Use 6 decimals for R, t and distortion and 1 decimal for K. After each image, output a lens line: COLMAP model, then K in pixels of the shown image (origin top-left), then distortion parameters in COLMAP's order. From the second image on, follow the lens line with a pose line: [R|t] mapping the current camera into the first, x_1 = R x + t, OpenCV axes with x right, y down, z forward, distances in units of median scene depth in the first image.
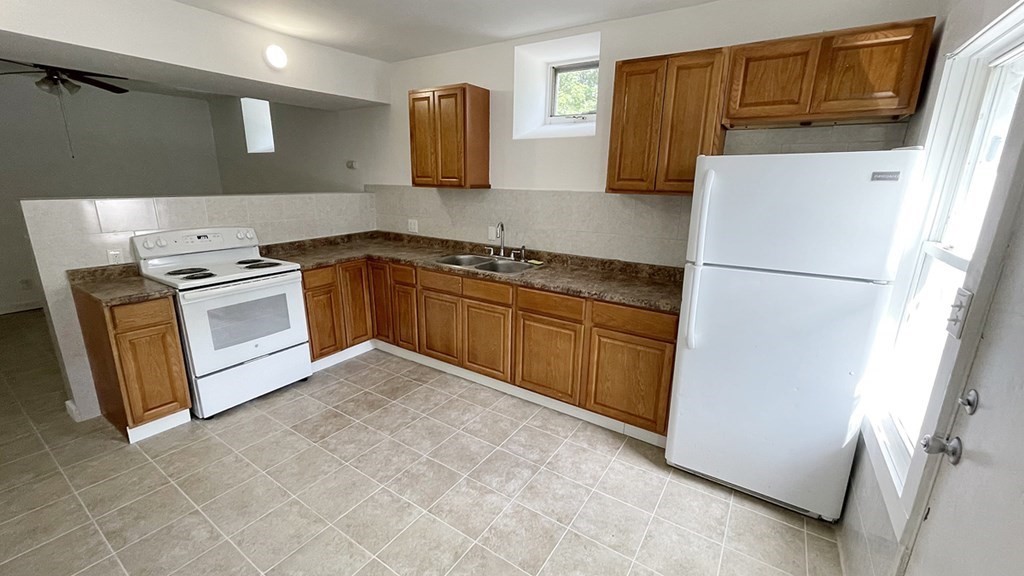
lens RADIAL K [[413.0, 0, 505.9], [0, 413.0, 284.6], [0, 0, 1]] dist [-0.003091, 0.001038]
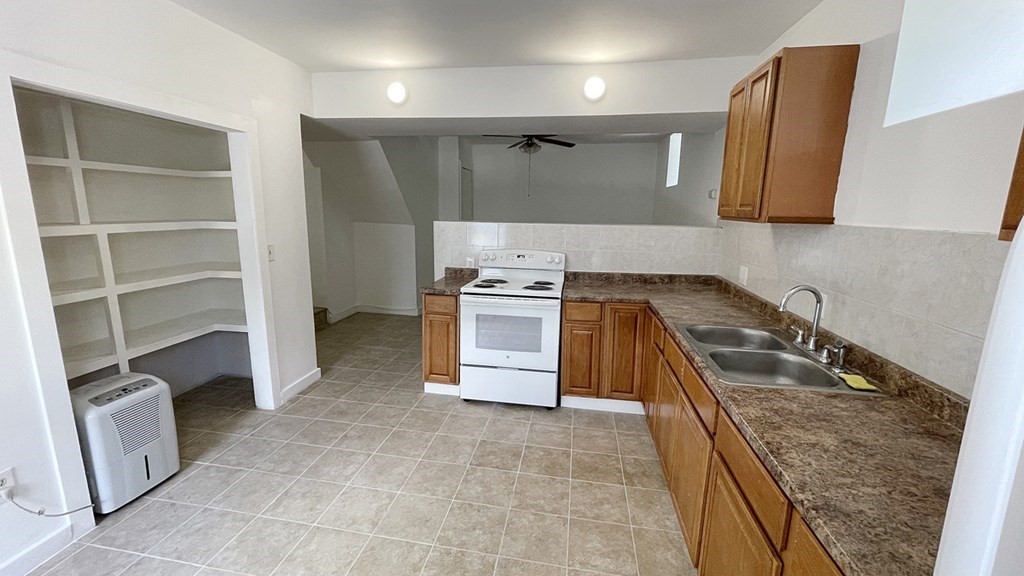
lens RADIAL K [[413.0, 0, 506.2], [0, 413.0, 284.8], [0, 0, 1]] dist [-0.003091, 0.001038]
pose [[0.405874, 0.159979, -0.899818, 0.335125], [-0.238069, 0.969077, 0.064908, -0.103623], [0.882377, 0.187875, 0.431409, 0.466499]]
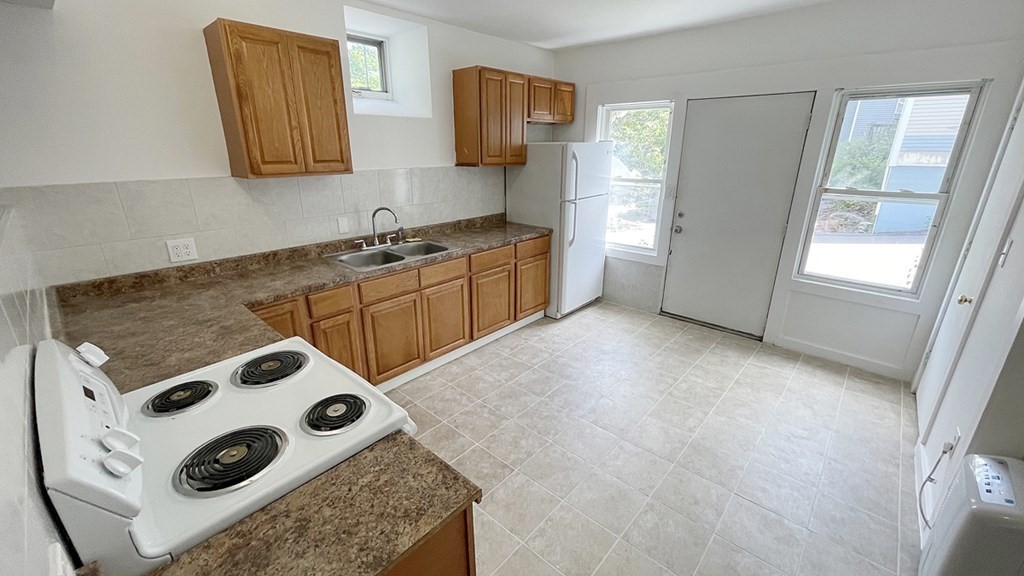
lens RADIAL K [[413.0, 0, 505.1], [0, 413.0, 284.8], [0, 0, 1]] dist [-0.003091, 0.001038]
pose [[0.152745, -0.331461, 0.931022, -0.961375], [0.251032, 0.924191, 0.287844, -0.204736], [-0.955851, 0.189750, 0.224373, 0.614160]]
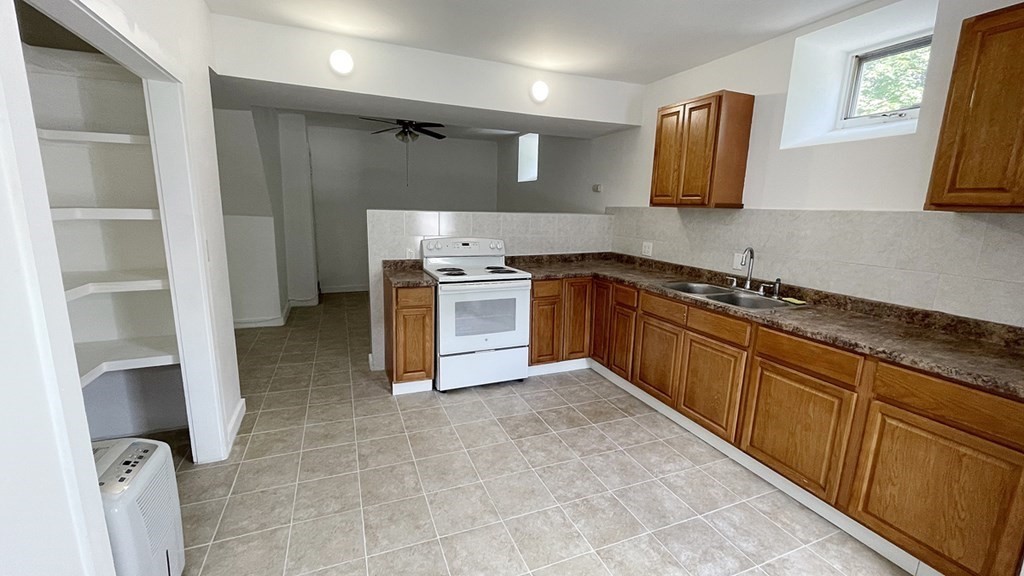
lens RADIAL K [[413.0, 0, 506.5], [0, 413.0, 284.2], [0, 0, 1]] dist [-0.003091, 0.001038]
pose [[0.828160, 0.108792, -0.549833, 0.050788], [-0.151220, 0.987973, -0.032284, 0.023372], [0.539708, 0.109882, 0.834651, 0.057762]]
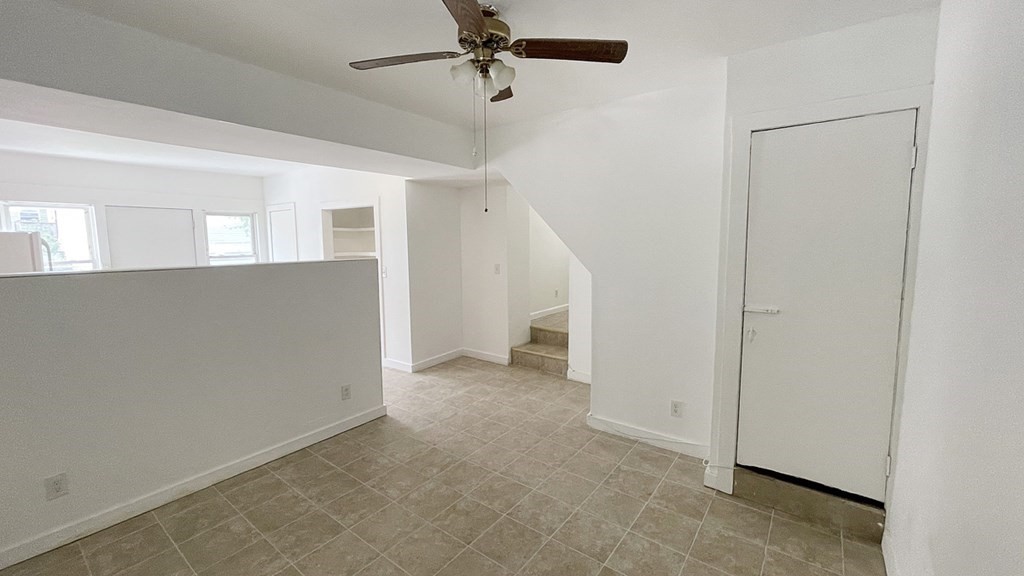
lens RADIAL K [[413.0, 0, 505.1], [0, 413.0, 282.1], [0, 0, 1]] dist [-0.003091, 0.001038]
pose [[-0.997719, -0.010775, 0.066632, -1.410526], [0.013142, 0.937274, 0.348347, -0.507708], [-0.066206, 0.348428, -0.934994, 1.911364]]
